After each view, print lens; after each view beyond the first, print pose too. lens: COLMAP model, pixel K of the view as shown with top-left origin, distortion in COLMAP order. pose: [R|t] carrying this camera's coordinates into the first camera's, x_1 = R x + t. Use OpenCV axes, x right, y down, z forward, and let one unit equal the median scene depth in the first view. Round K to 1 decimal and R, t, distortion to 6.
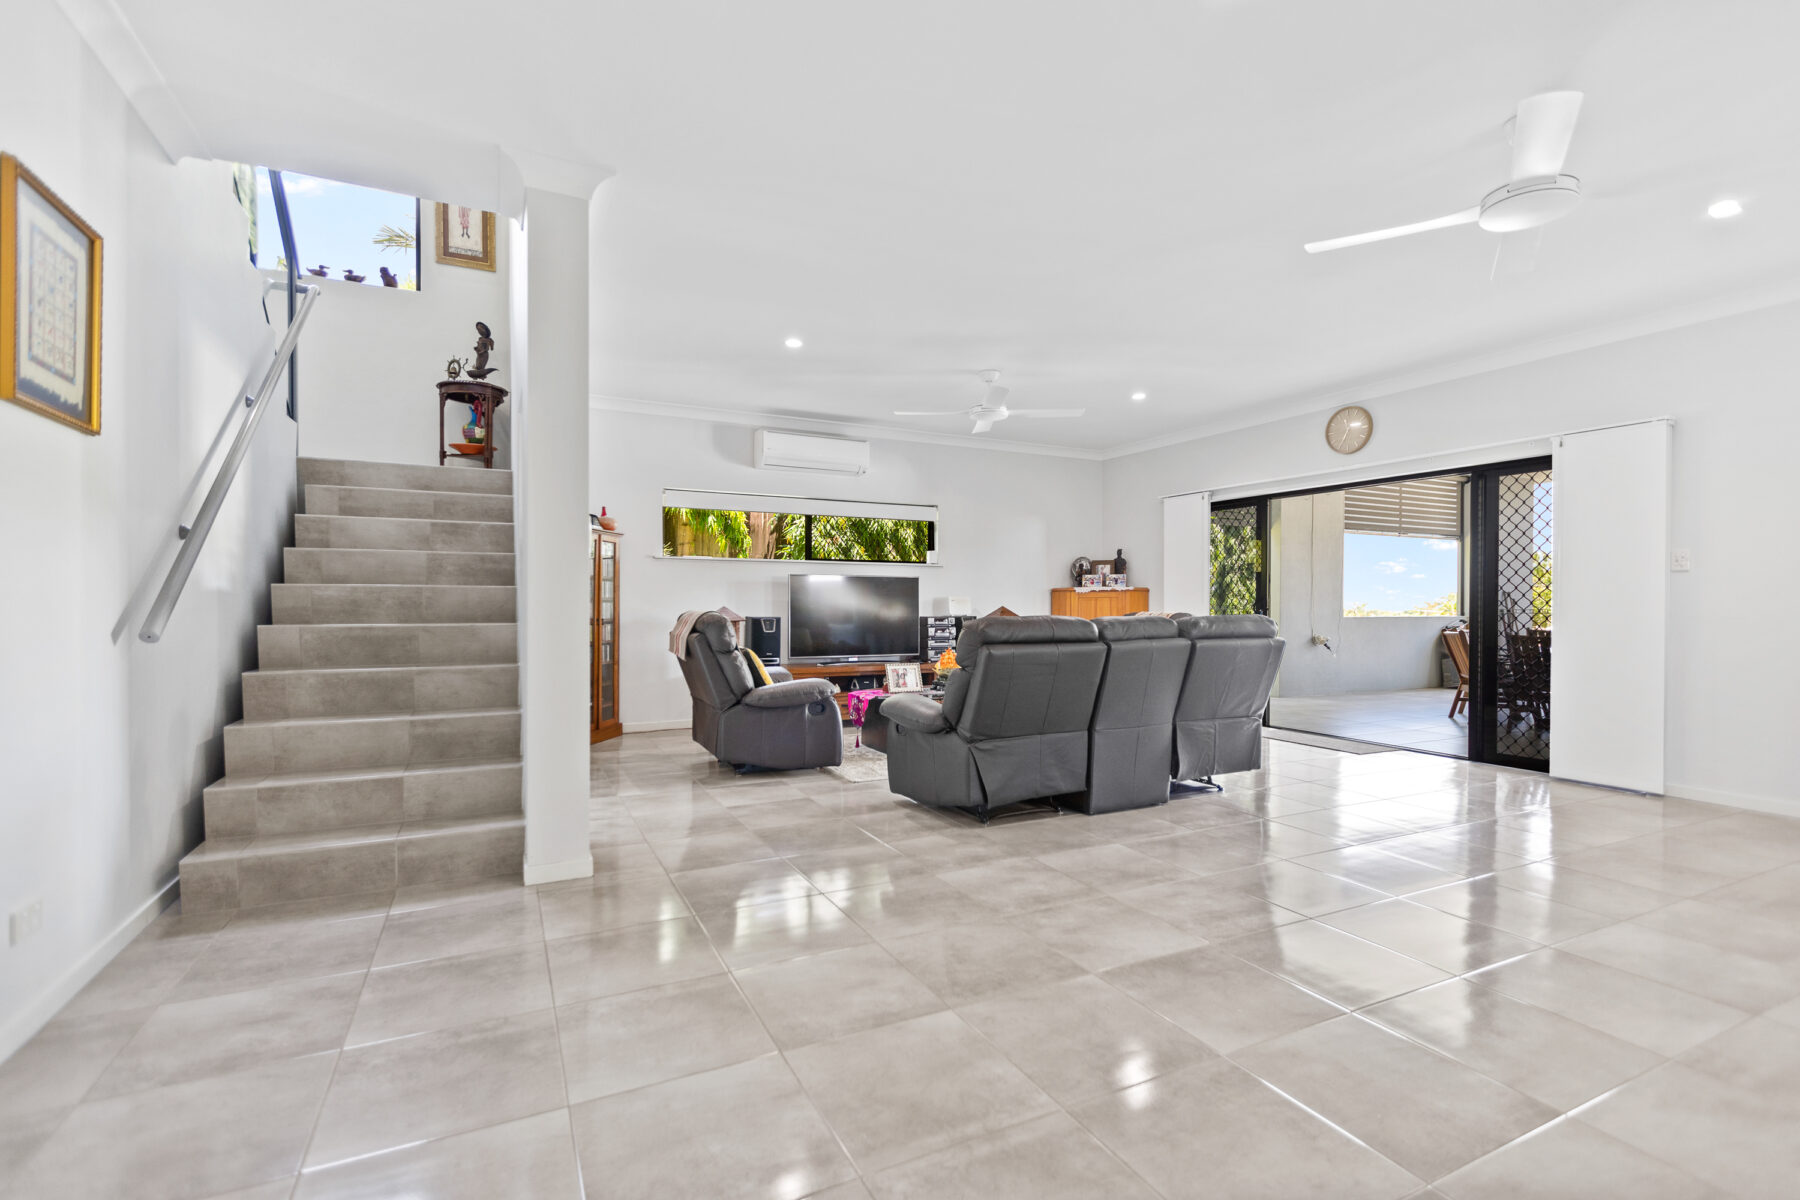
lens RADIAL K [[815.6, 0, 895.4], [0, 815.6, 589.6], [0, 0, 1]] dist [0.009519, -0.006143]
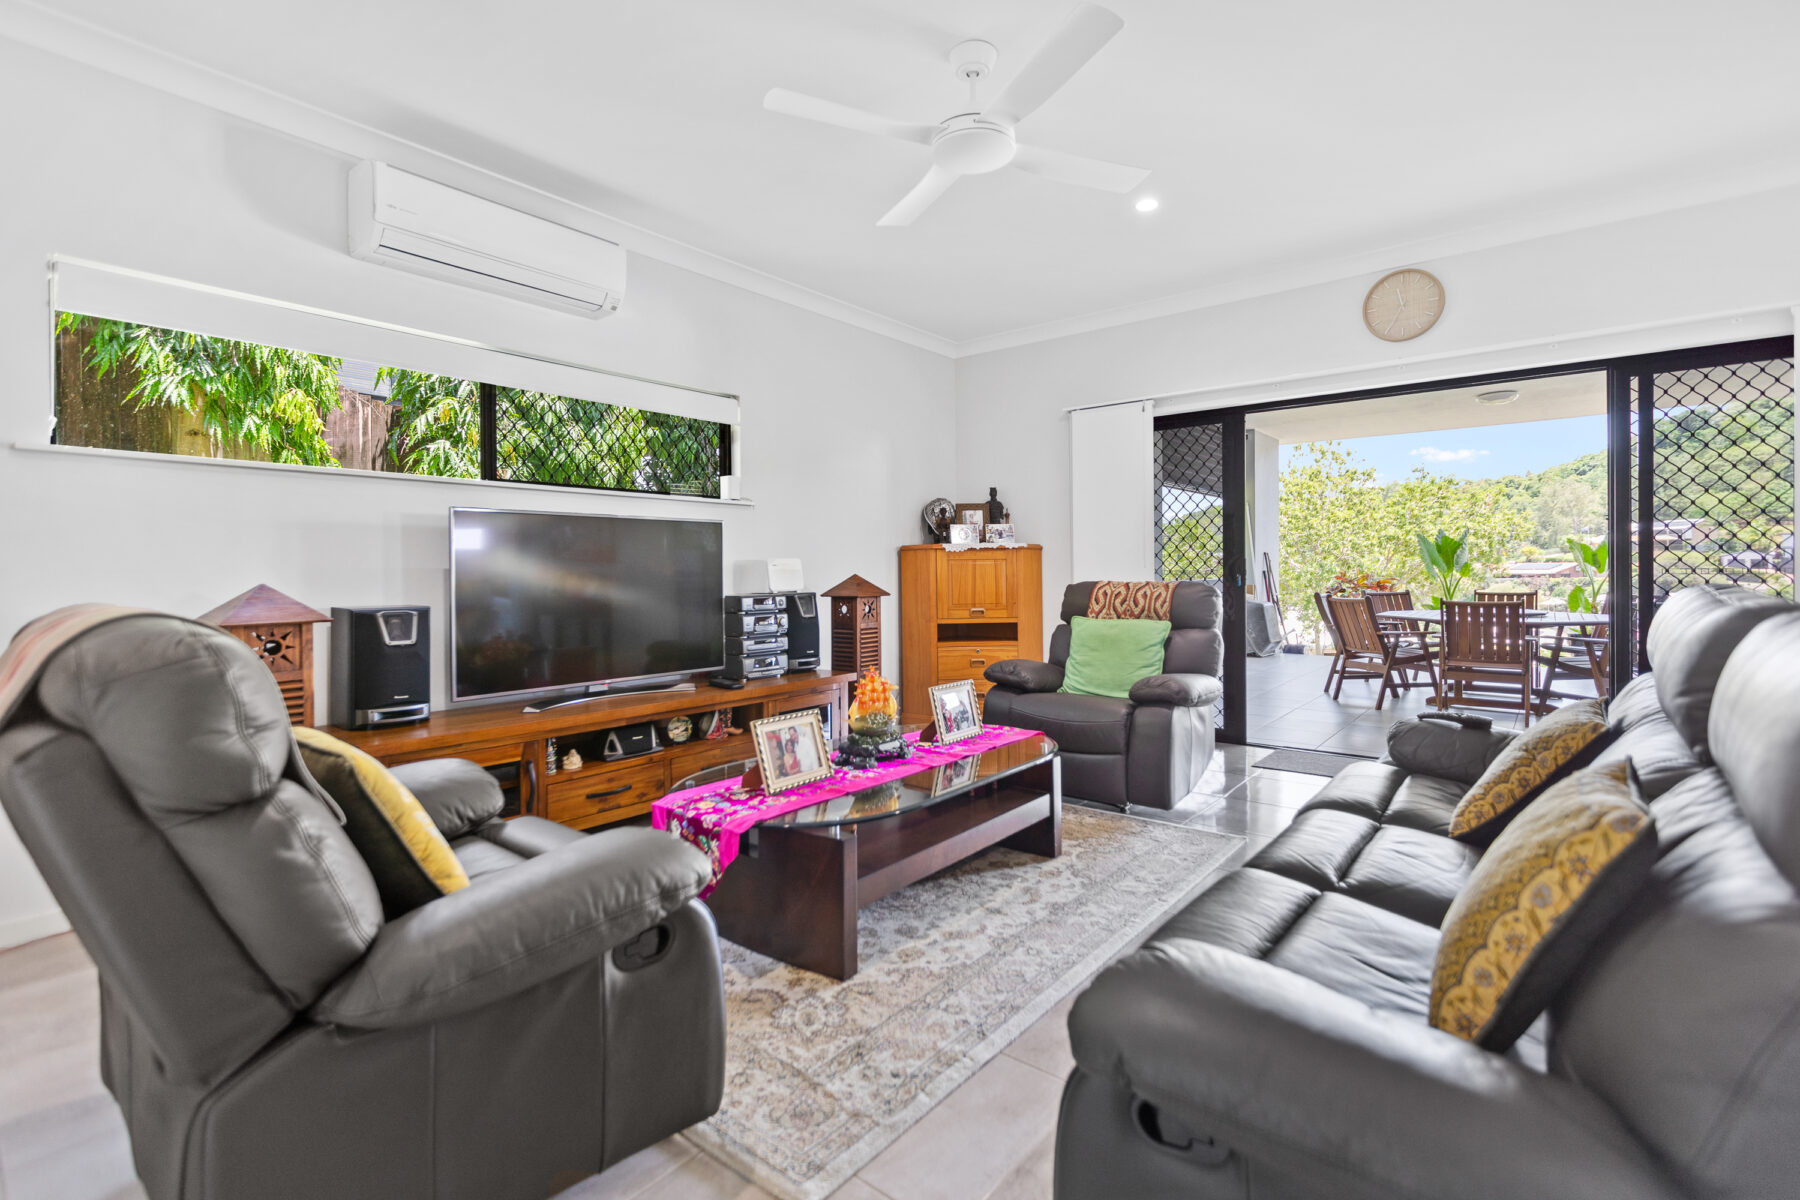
lens RADIAL K [[819.3, 0, 903.0], [0, 819.3, 572.1], [0, 0, 1]] dist [-0.001970, -0.000072]
pose [[0.908401, -0.011064, 0.417953, -0.087314], [0.003162, 0.999803, 0.019595, 0.007723], [-0.418087, -0.016478, 0.908257, 0.471004]]
